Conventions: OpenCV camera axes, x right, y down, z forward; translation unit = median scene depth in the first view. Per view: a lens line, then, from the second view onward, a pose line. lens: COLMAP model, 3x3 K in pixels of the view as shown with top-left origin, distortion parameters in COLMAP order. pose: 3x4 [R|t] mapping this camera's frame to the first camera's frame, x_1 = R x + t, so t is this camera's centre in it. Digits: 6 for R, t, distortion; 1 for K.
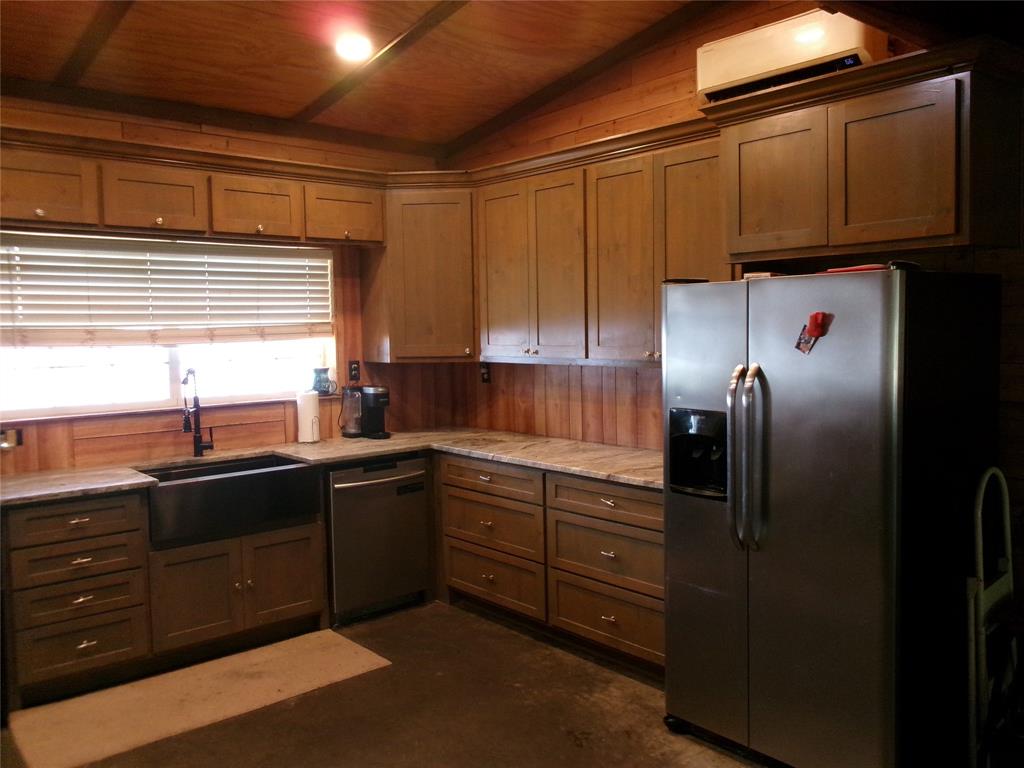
lens RADIAL K [[853.6, 0, 512.0], [0, 853.6, 384.0], [0, 0, 1]] dist [0.000614, 0.001369]
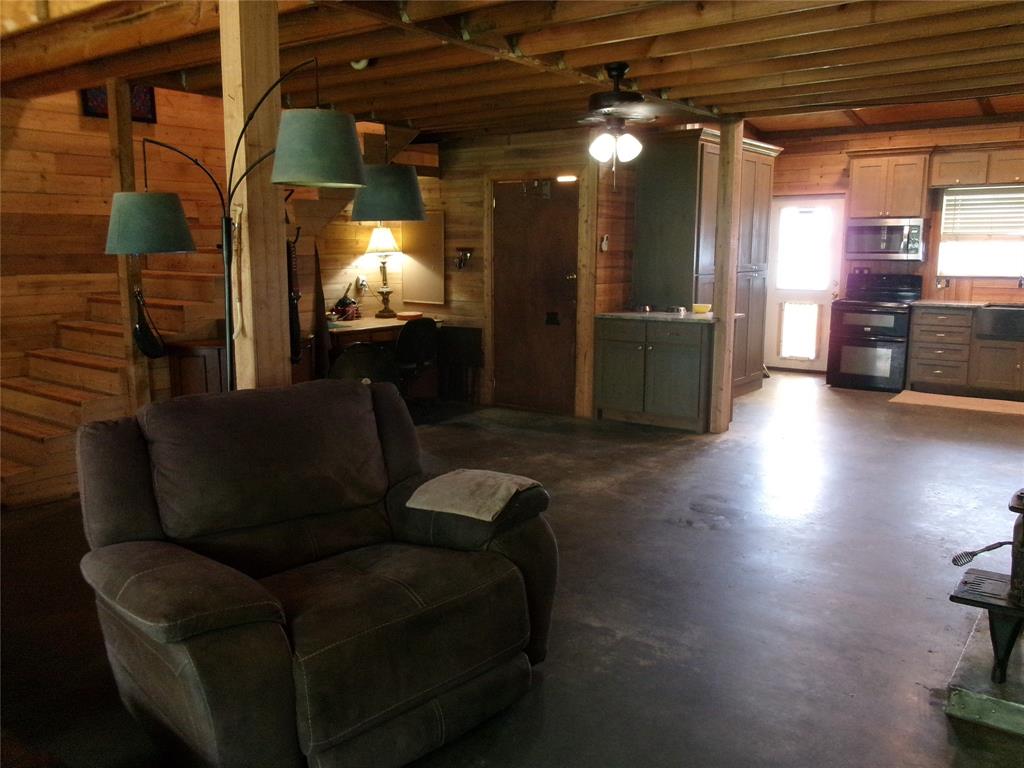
lens RADIAL K [[836.4, 0, 512.0], [0, 836.4, 384.0], [0, 0, 1]] dist [0.012889, 0.005965]
pose [[0.225860, 0.180954, -0.957206, 1.087365], [-0.070925, 0.983043, 0.169103, 0.026193], [0.971574, 0.029696, 0.234864, -0.502298]]
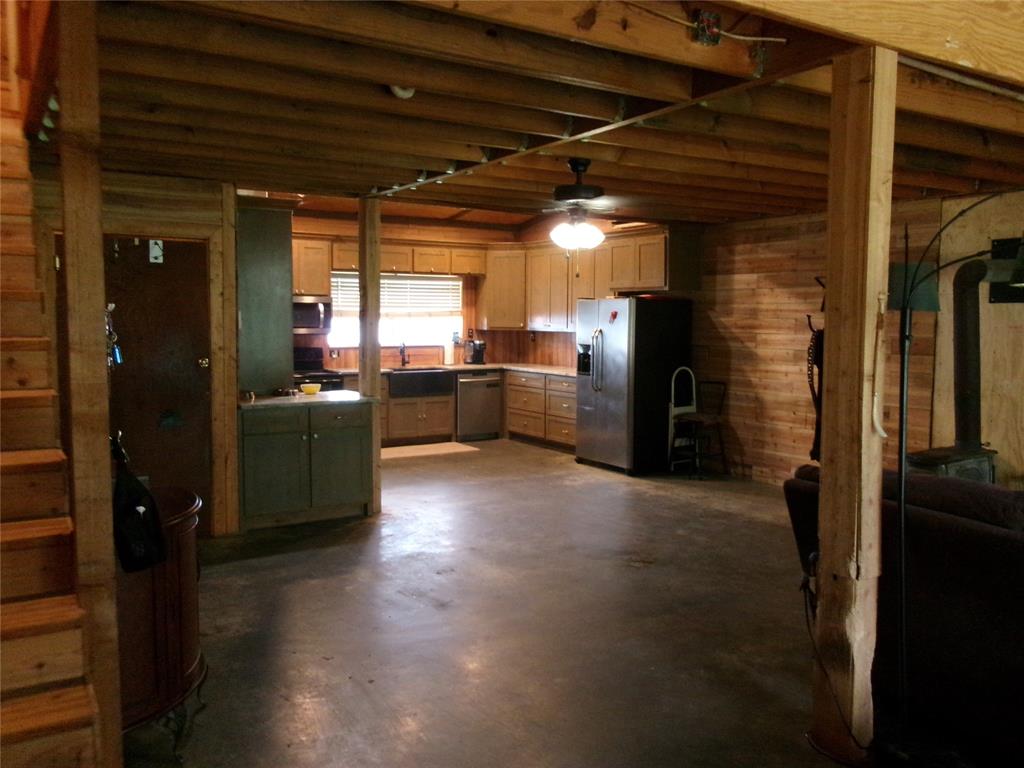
lens RADIAL K [[853.6, 0, 512.0], [0, 853.6, 384.0], [0, 0, 1]] dist [0.000614, 0.001369]
pose [[0.988414, 0.035507, -0.147573, 0.256560], [-0.033465, 0.999307, 0.016298, 0.078860], [0.148050, -0.011171, 0.988917, -1.188501]]
